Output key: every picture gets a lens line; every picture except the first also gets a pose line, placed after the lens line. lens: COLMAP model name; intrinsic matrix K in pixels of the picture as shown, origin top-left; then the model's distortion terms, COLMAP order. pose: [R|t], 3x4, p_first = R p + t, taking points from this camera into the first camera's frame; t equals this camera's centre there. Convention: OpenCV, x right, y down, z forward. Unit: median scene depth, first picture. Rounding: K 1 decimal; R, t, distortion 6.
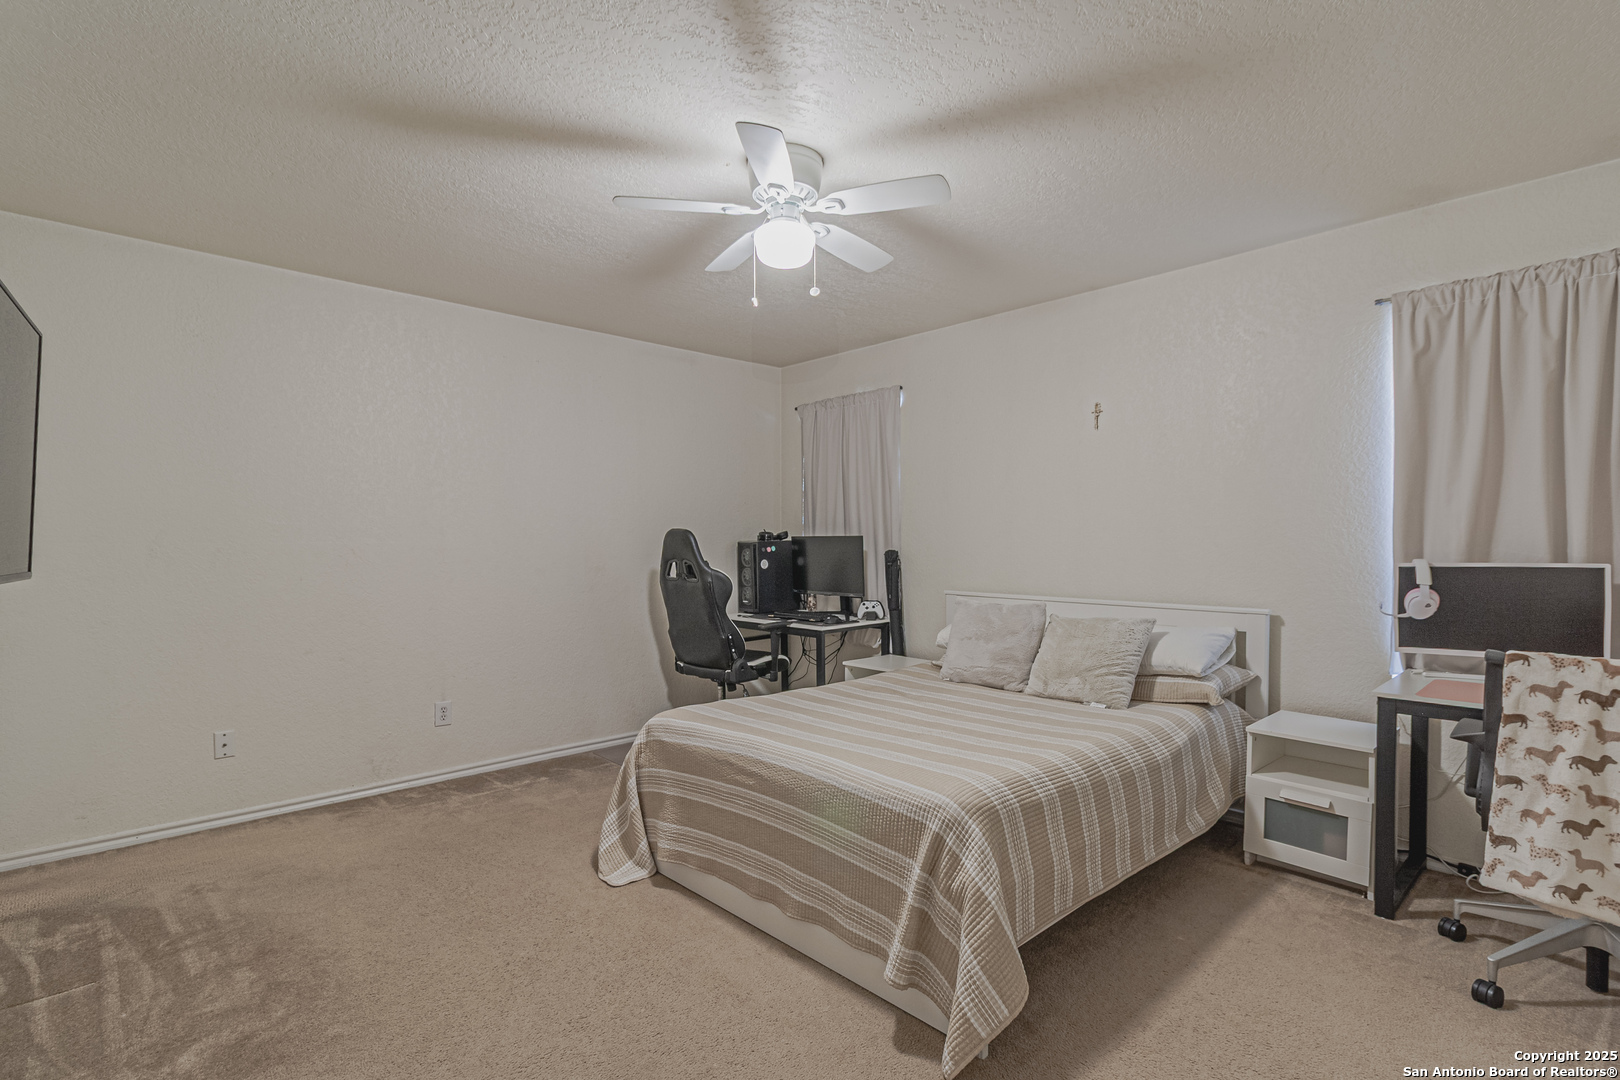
lens RADIAL K [[759.6, 0, 810.0], [0, 759.6, 529.6], [0, 0, 1]] dist [0.002284, 0.000572]
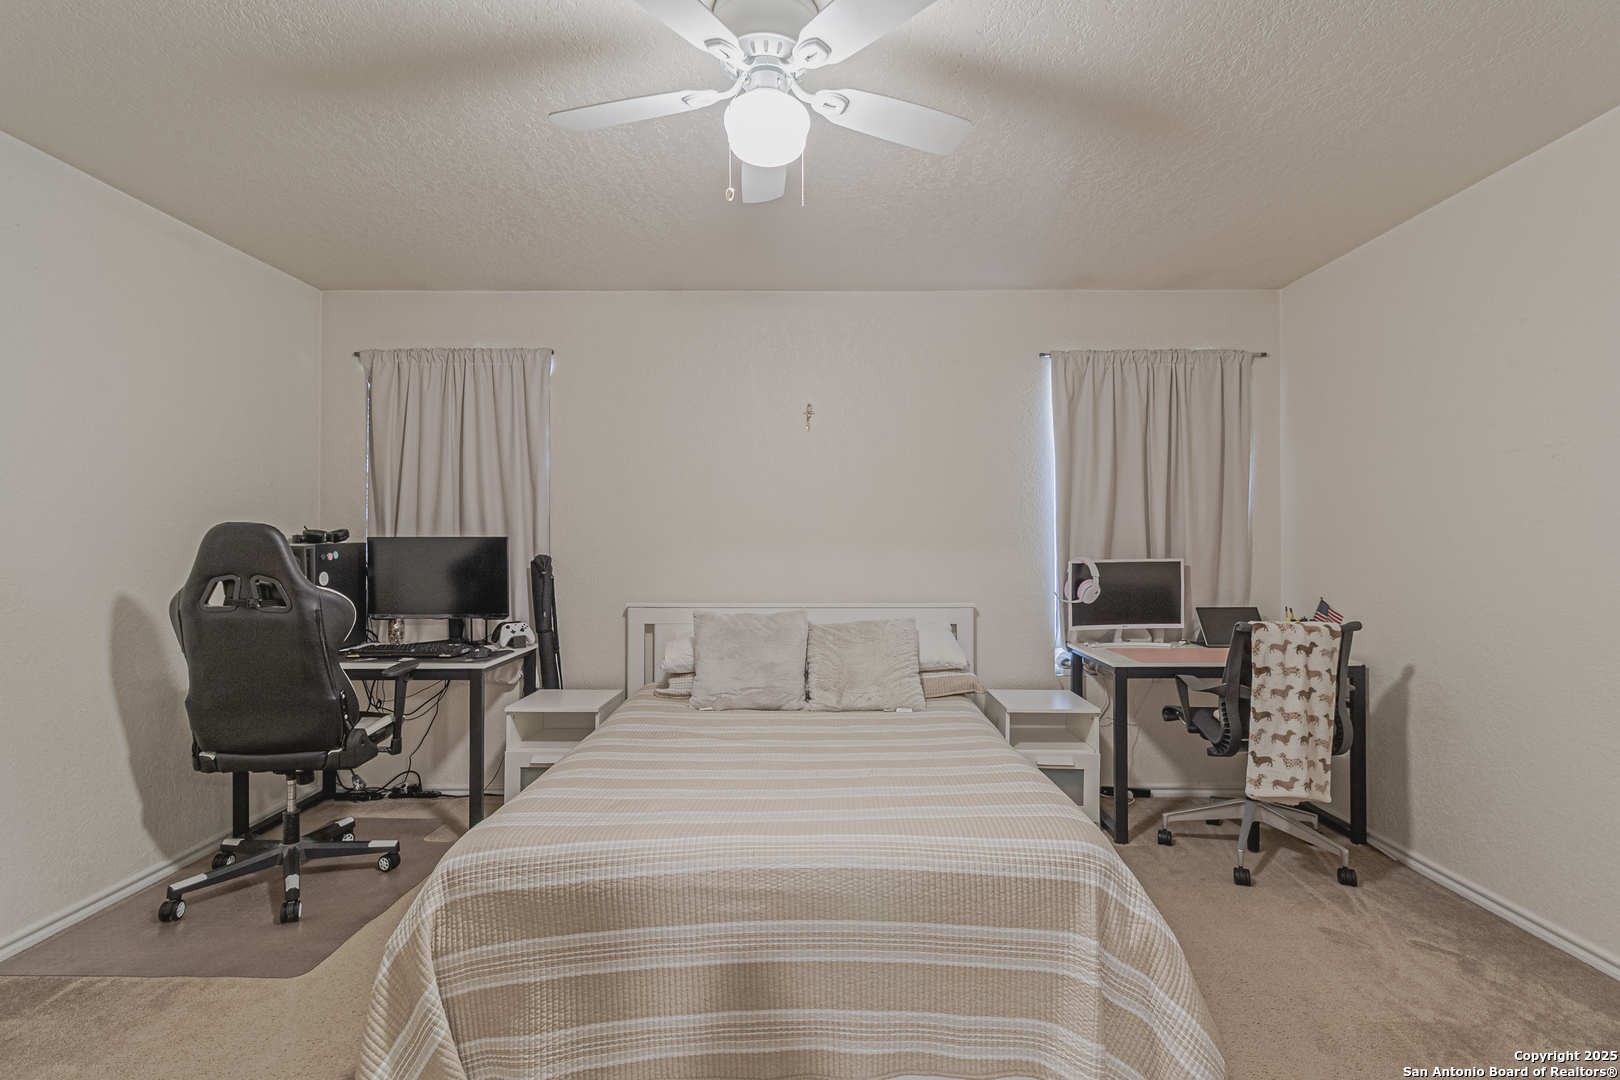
lens RADIAL K [[764.0, 0, 810.9], [0, 764.0, 505.9], [0, 0, 1]] dist [0.002776, 0.000241]
pose [[0.691862, 0.035317, 0.721165, -0.448645], [-0.010050, 0.999177, -0.039290, 0.007316], [-0.721960, 0.019936, 0.691648, 0.415945]]
